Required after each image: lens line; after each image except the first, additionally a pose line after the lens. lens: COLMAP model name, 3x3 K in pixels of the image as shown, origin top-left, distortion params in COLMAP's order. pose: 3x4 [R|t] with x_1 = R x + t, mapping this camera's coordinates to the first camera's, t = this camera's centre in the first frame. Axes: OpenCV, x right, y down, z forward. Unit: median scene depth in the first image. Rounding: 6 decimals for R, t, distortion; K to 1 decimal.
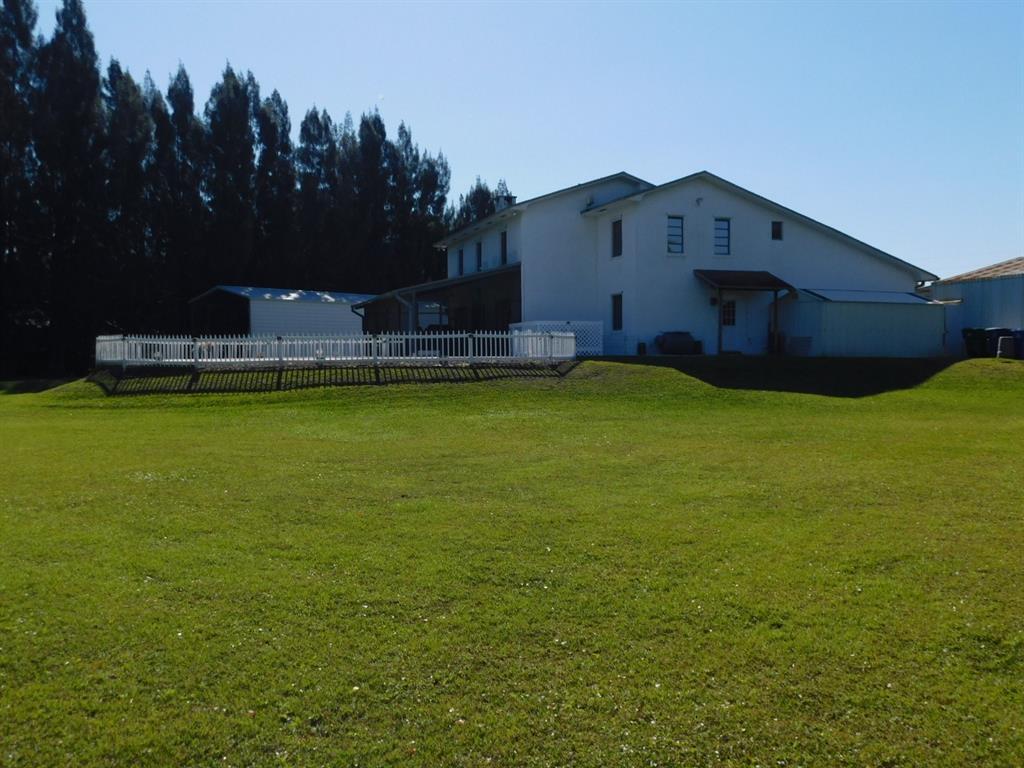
lens RADIAL K [[890.4, 0, 511.8], [0, 890.4, 390.3], [0, 0, 1]] dist [0.015269, 0.012466]
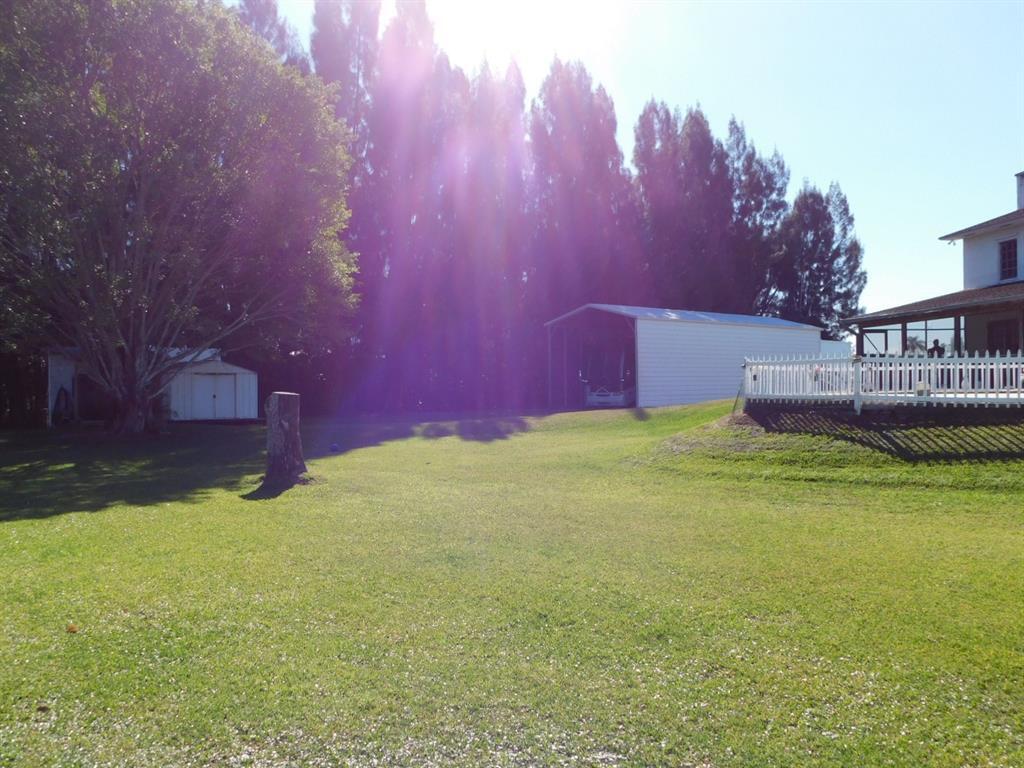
lens RADIAL K [[890.4, 0, 512.5], [0, 890.4, 379.4], [0, 0, 1]] dist [0.015269, 0.012466]
pose [[0.985886, -0.003407, -0.167381, -0.204840], [-0.004892, 0.998780, -0.049144, -0.005559], [0.167344, 0.049269, 0.984667, 0.144019]]
